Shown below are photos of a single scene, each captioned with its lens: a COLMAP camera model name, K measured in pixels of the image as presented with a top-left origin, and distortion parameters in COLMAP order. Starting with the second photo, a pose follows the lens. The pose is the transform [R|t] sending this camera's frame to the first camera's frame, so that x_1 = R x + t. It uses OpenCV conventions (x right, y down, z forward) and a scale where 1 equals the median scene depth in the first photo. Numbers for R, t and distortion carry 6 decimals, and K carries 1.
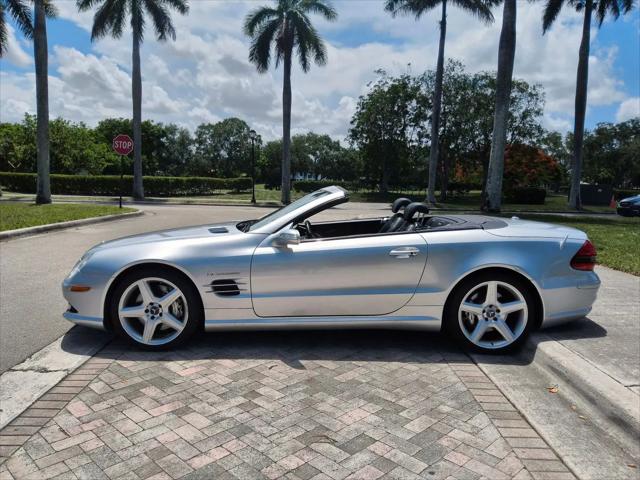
lens RADIAL K [[485.0, 0, 313.8], [0, 485.0, 239.5], [0, 0, 1]] dist [0.039355, -0.081381]
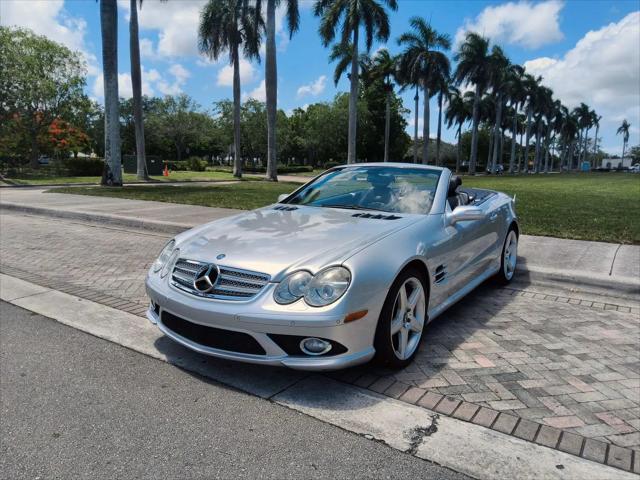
lens RADIAL K [[485.0, 0, 313.8], [0, 485.0, 239.5], [0, 0, 1]] dist [0.039355, -0.081381]
pose [[0.576281, -0.138726, 0.805391, -1.118690], [0.090786, 0.990255, 0.105608, -0.093014], [-0.812193, 0.012258, 0.583260, 0.670800]]
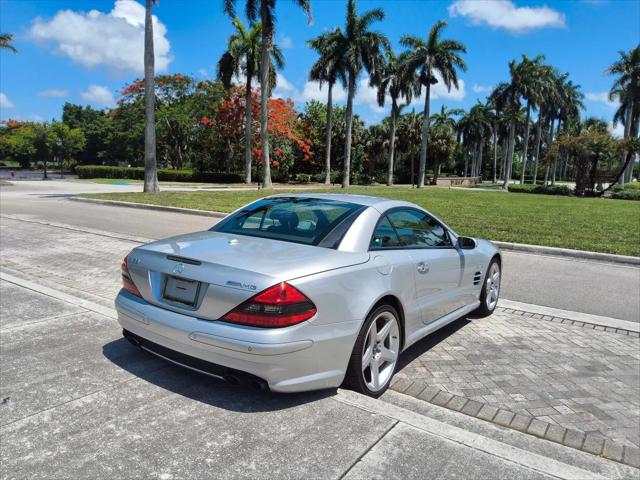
lens RADIAL K [[485.0, 0, 313.8], [0, 485.0, 239.5], [0, 0, 1]] dist [0.039355, -0.081381]
pose [[-0.585788, 0.072972, -0.807172, 1.175253], [-0.143257, 0.970934, 0.191742, -0.257188], [0.797703, 0.227953, -0.558308, 1.908396]]
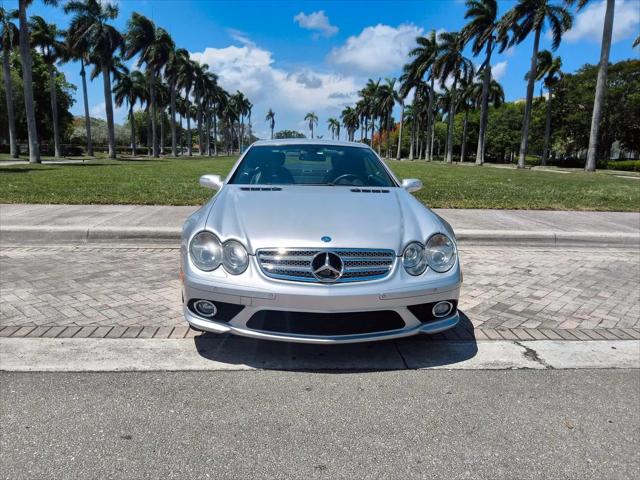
lens RADIAL K [[487.8, 0, 315.3], [0, 487.8, 237.0], [0, 0, 1]] dist [0.047510, -0.101274]
pose [[-0.043955, -0.193632, 0.980089, -1.304436], [0.097982, 0.975472, 0.197114, -0.147900], [-0.994217, 0.104696, -0.023905, 1.311506]]
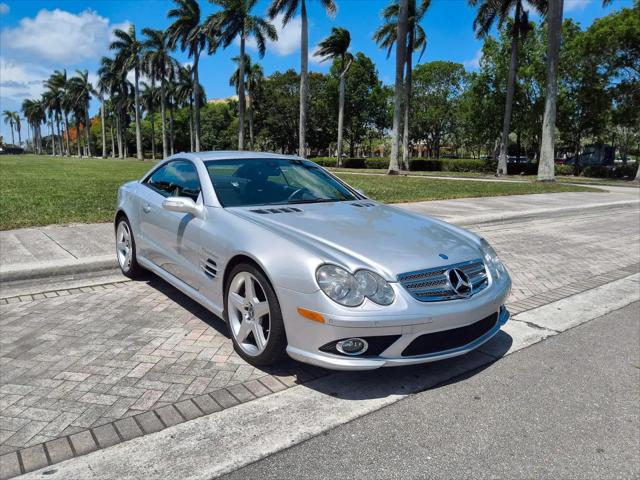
lens RADIAL K [[485.0, 0, 313.8], [0, 485.0, 239.5], [0, 0, 1]] dist [0.039355, -0.081381]
pose [[-0.595498, -0.167907, 0.785614, -1.057814], [0.070029, 0.963342, 0.258974, -0.245079], [-0.800299, 0.209234, -0.561910, 1.899820]]
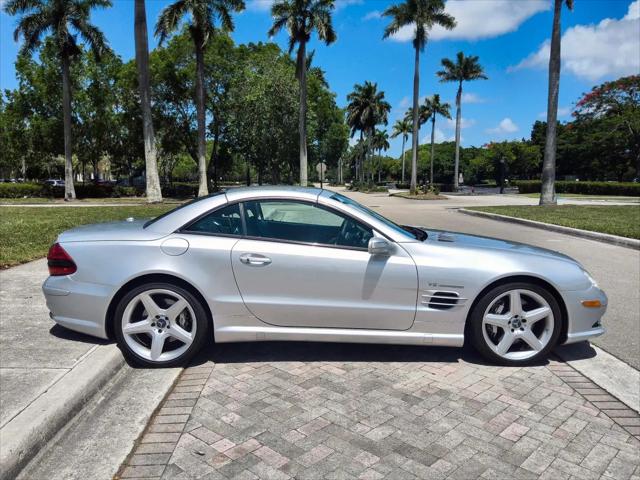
lens RADIAL K [[487.8, 0, 315.3], [0, 487.8, 237.0], [0, 0, 1]] dist [0.047510, -0.101274]
pose [[-0.999650, -0.019572, -0.017806, 0.088389], [-0.023208, 0.971767, 0.234799, -0.307738], [0.012708, 0.235130, -0.971881, 2.467674]]
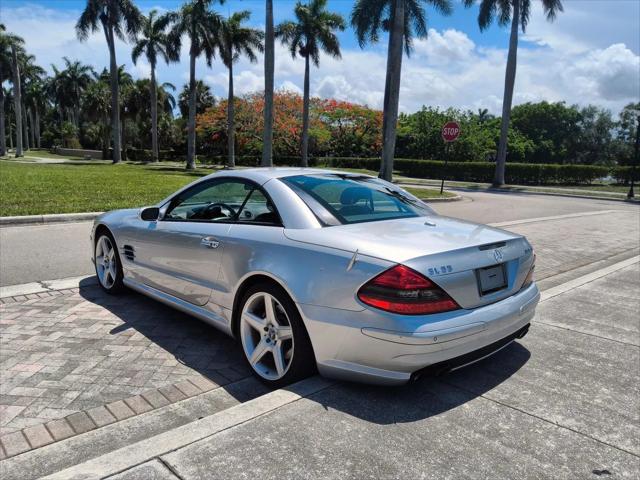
lens RADIAL K [[485.0, 0, 313.8], [0, 485.0, 239.5], [0, 0, 1]] dist [0.039355, -0.081381]
pose [[0.675099, 0.127050, -0.726705, 1.011279], [-0.108423, 0.991449, 0.072611, -0.068258], [0.729716, 0.029772, 0.683101, 0.538415]]
